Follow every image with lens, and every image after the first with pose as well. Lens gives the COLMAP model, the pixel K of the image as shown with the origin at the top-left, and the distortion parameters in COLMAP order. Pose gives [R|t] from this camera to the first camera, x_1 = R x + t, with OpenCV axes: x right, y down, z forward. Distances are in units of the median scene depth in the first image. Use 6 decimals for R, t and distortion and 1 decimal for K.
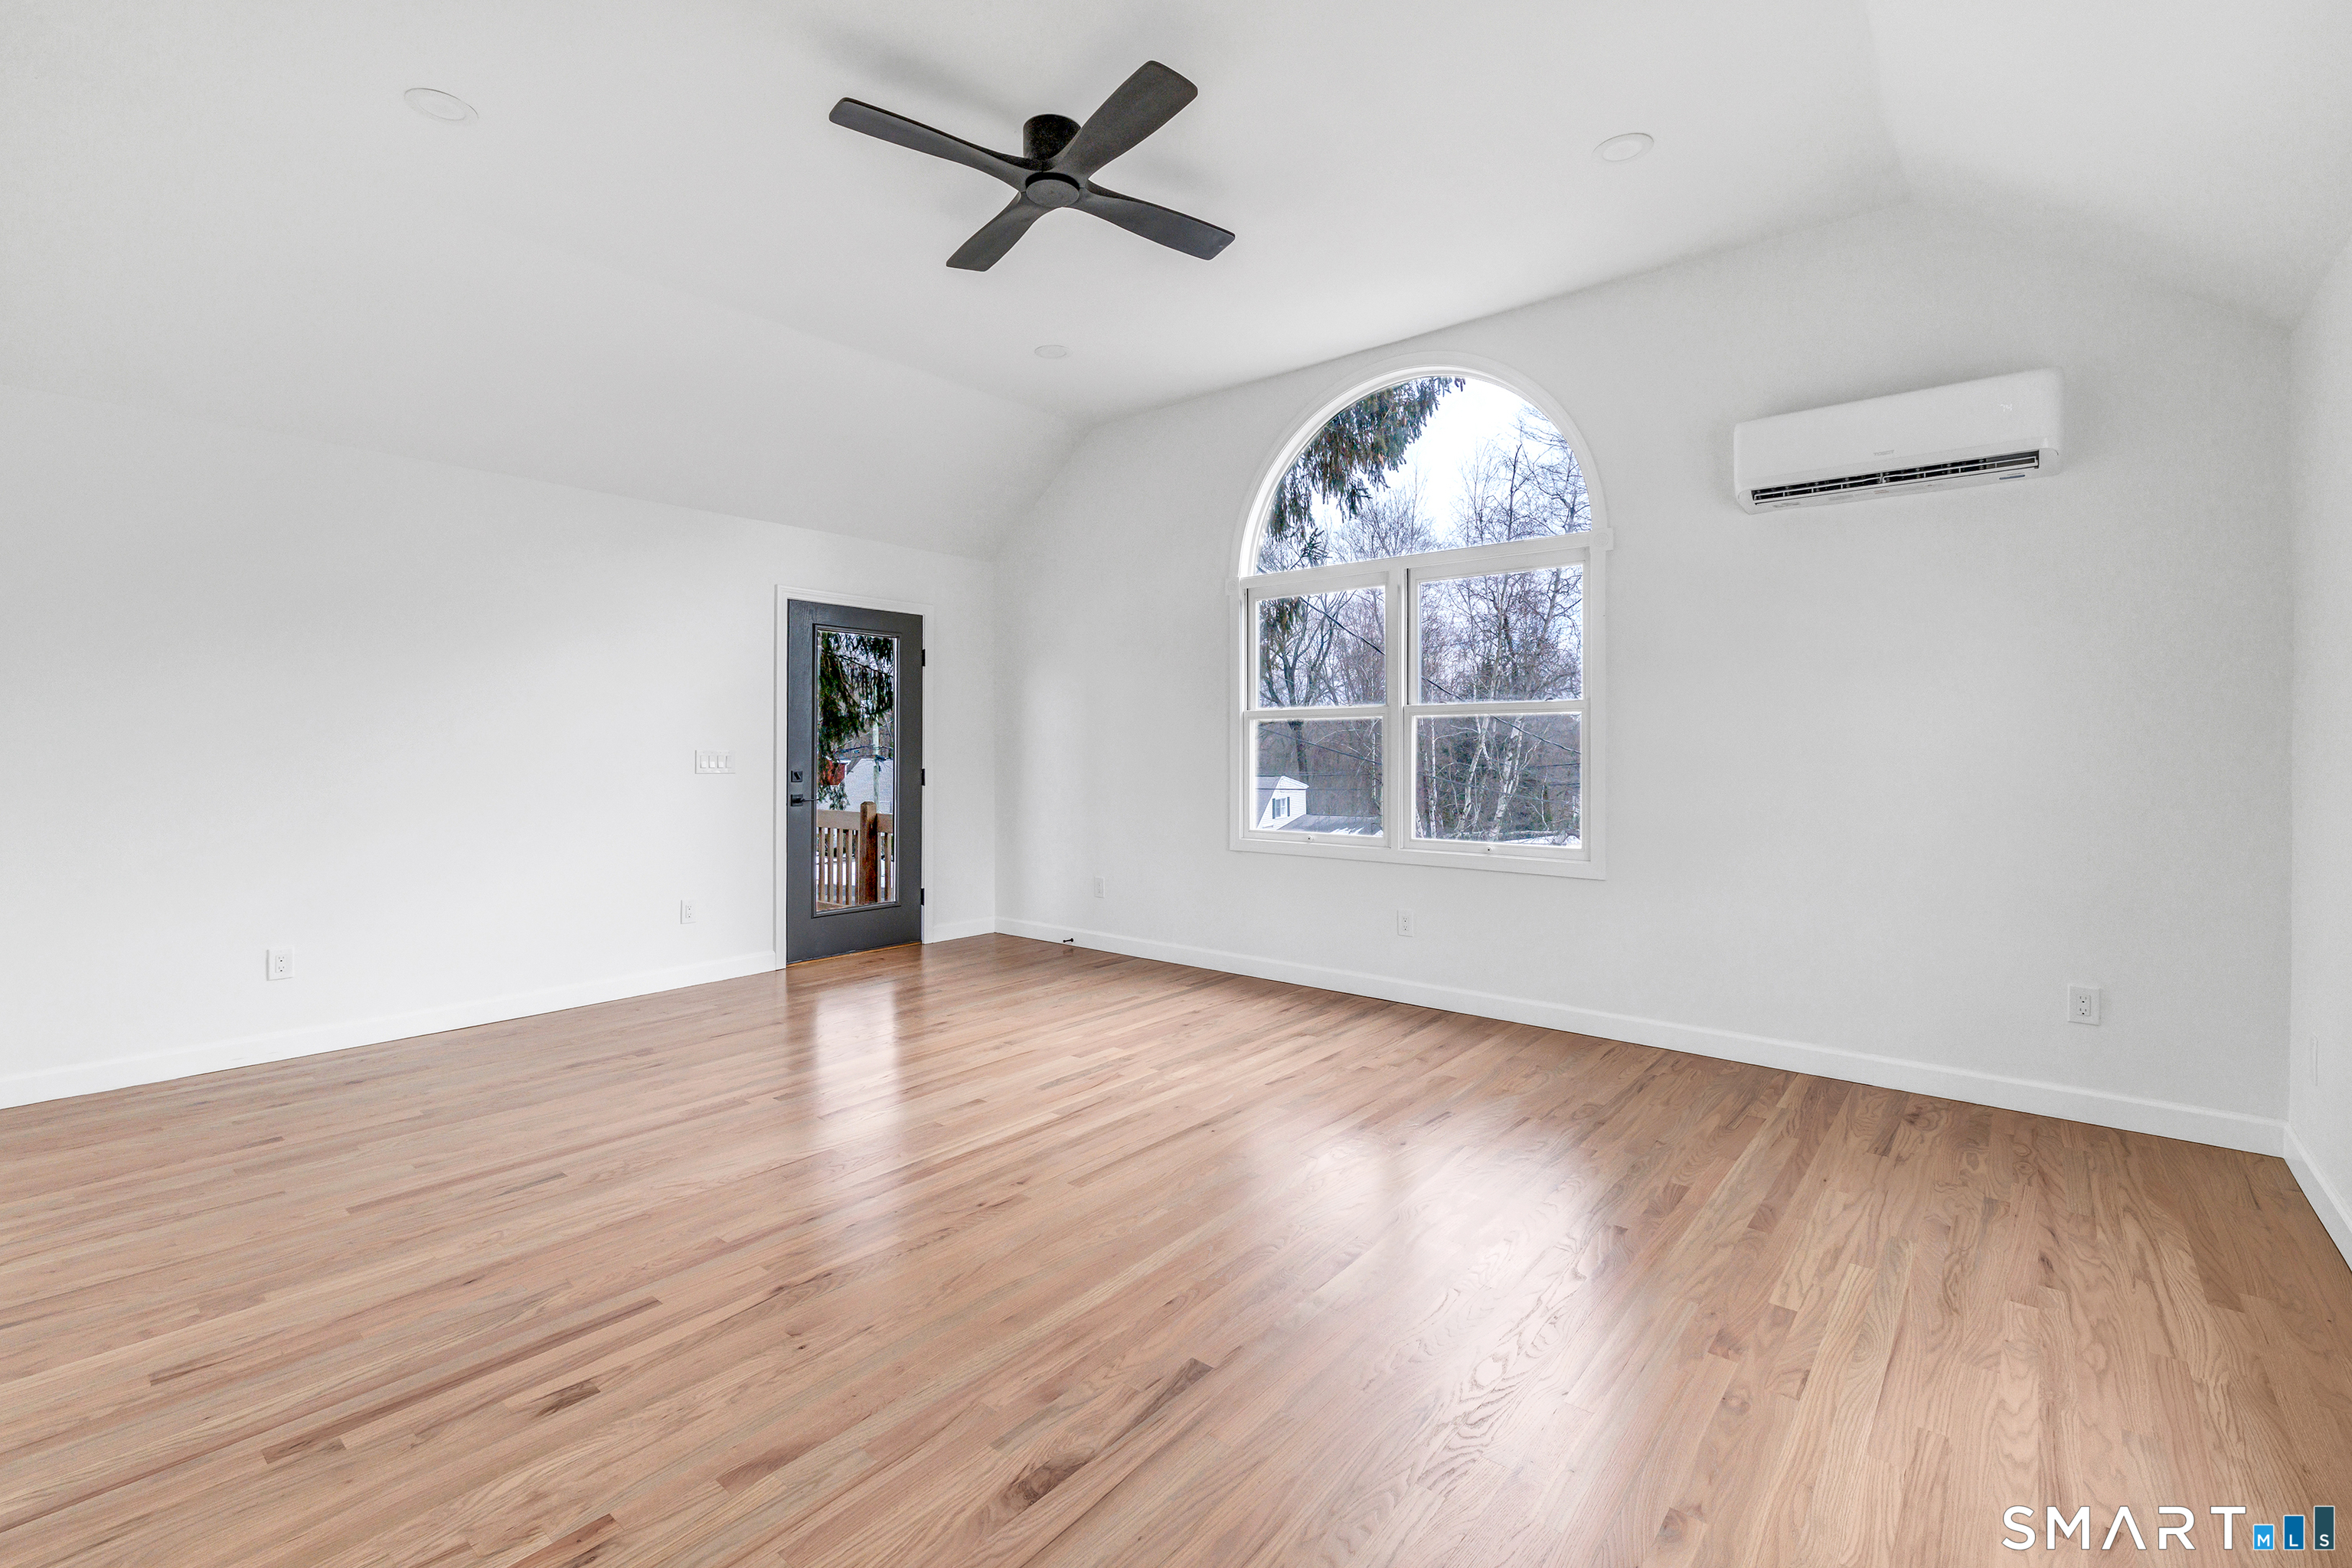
lens RADIAL K [[1022.1, 0, 1158.8], [0, 1022.1, 765.2], [0, 0, 1]] dist [0.005292, 0.000631]
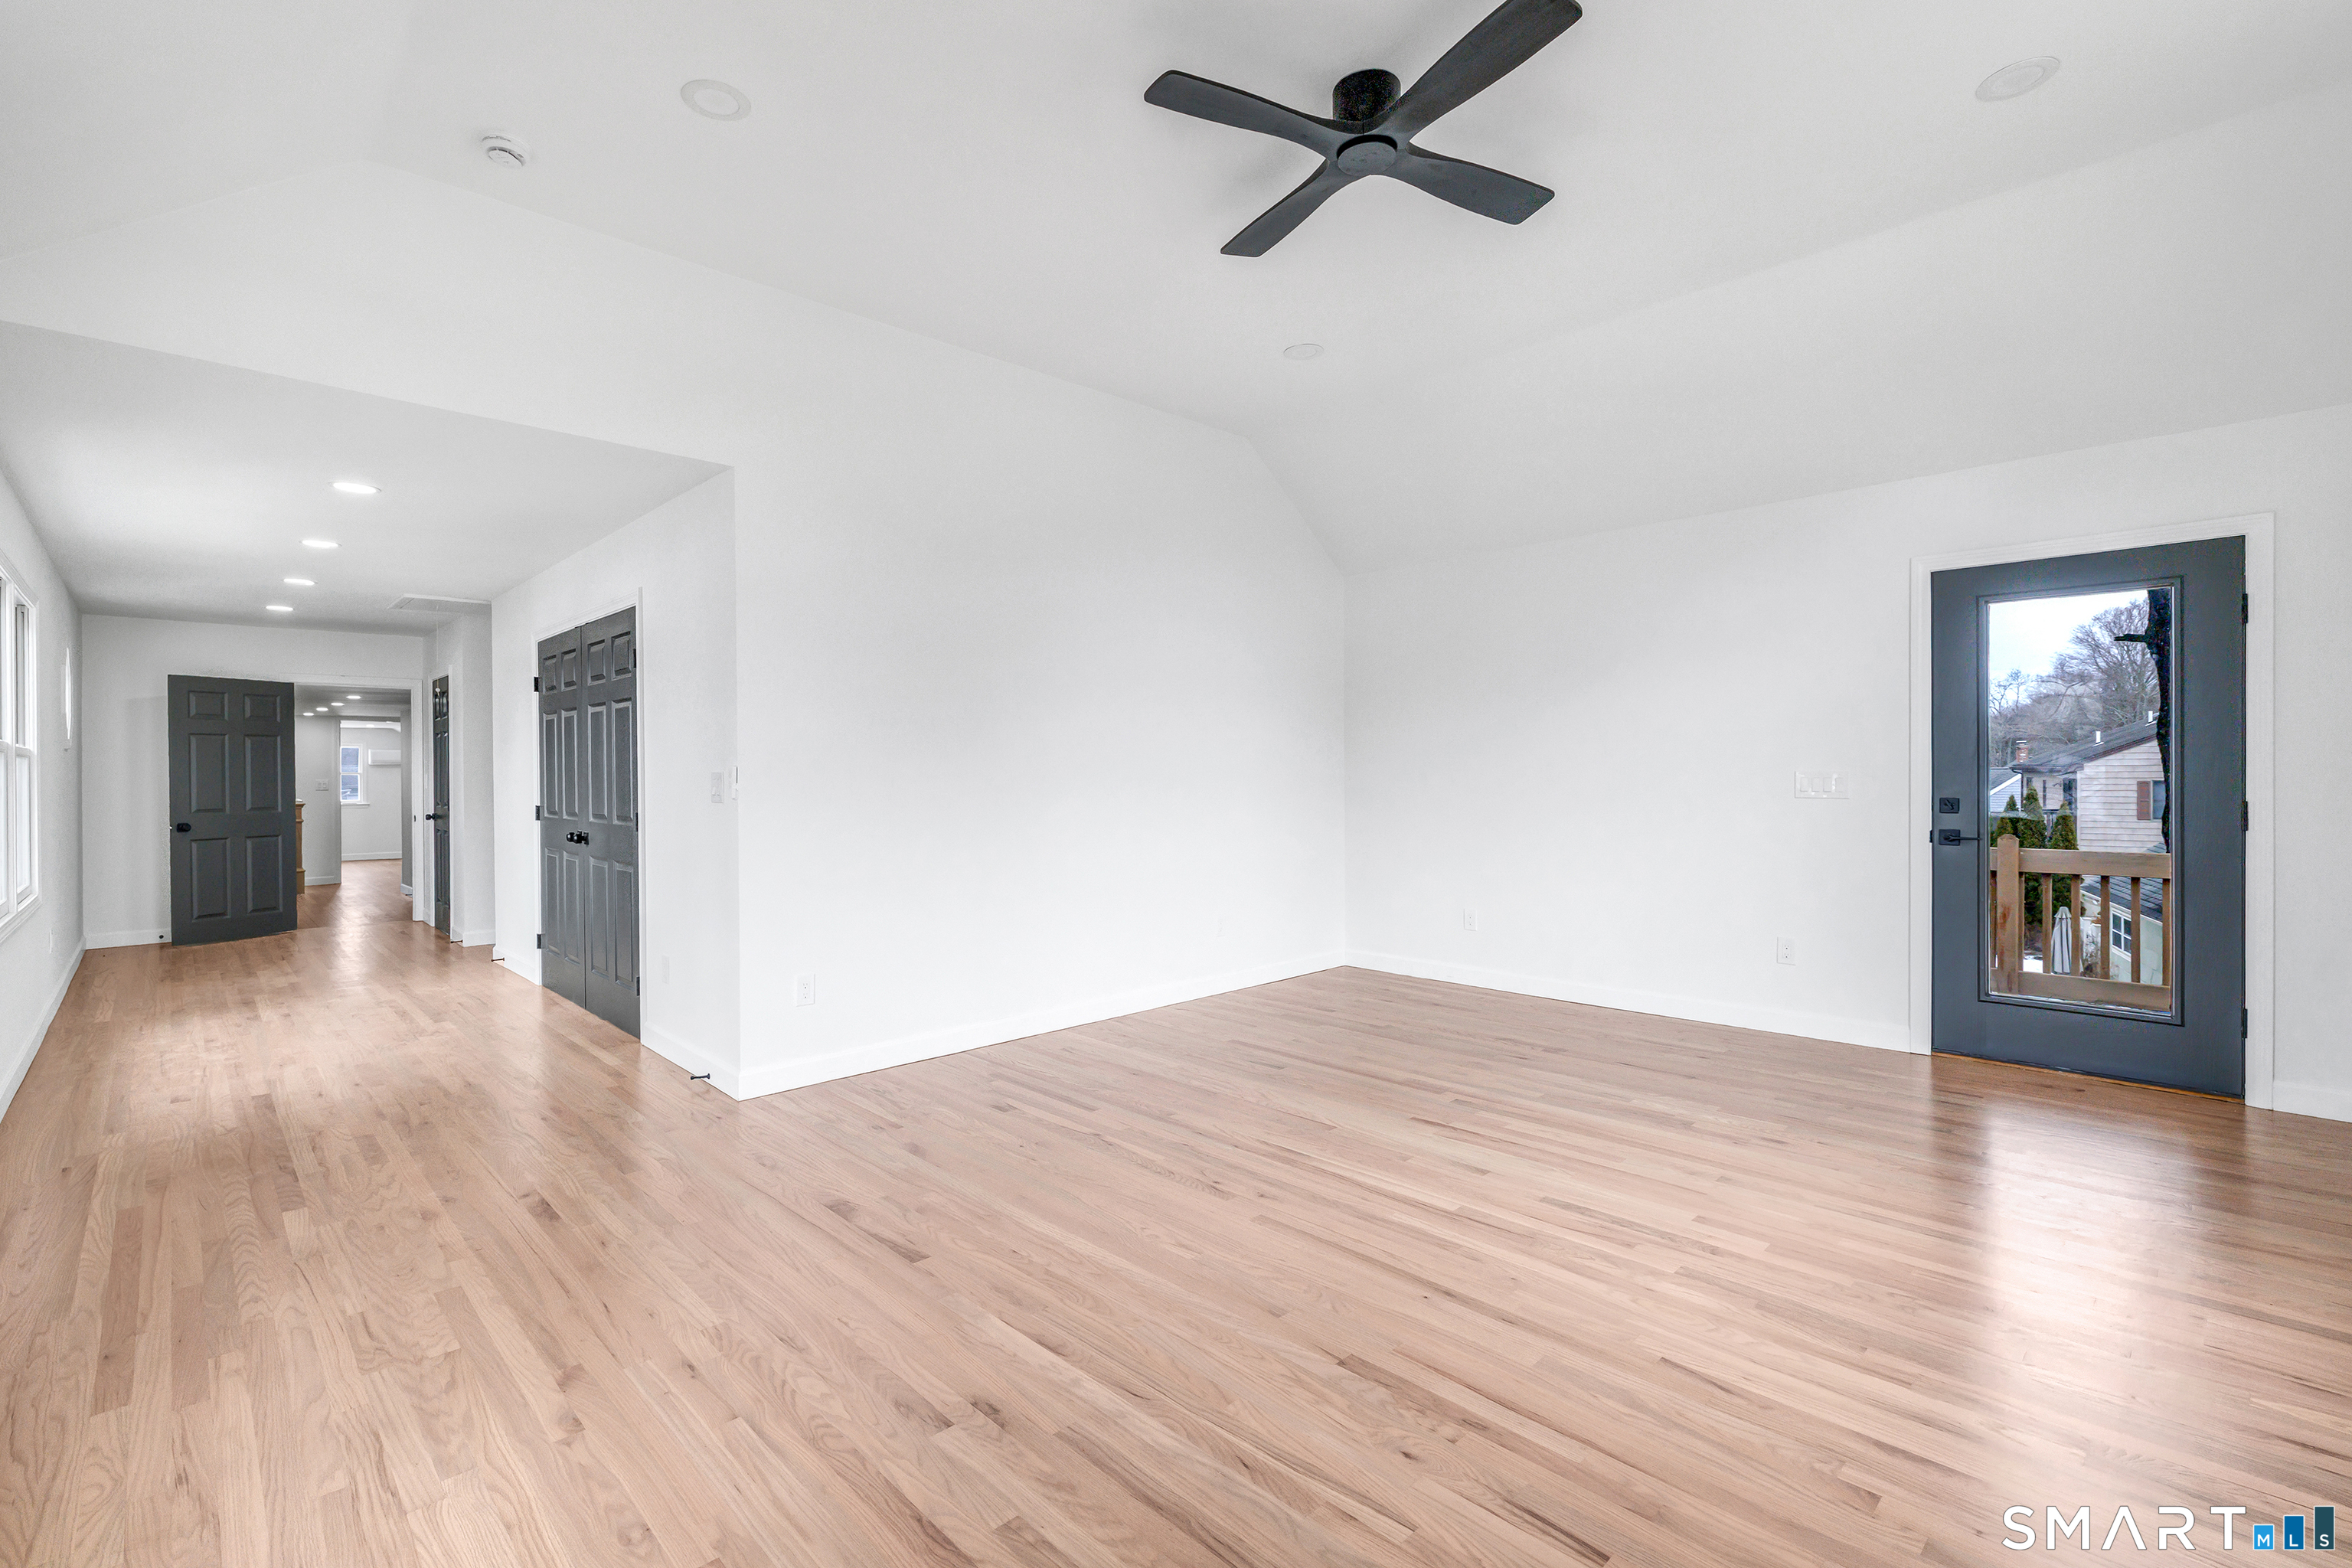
lens RADIAL K [[1022.1, 0, 1158.9], [0, 1022.1, 782.4], [0, 0, 1]] dist [0.005292, 0.000631]
pose [[-0.092618, 0.009081, -0.995660, 0.736160], [-0.006946, 0.999928, 0.009767, -0.015419], [0.995677, 0.007820, -0.092549, 0.808385]]
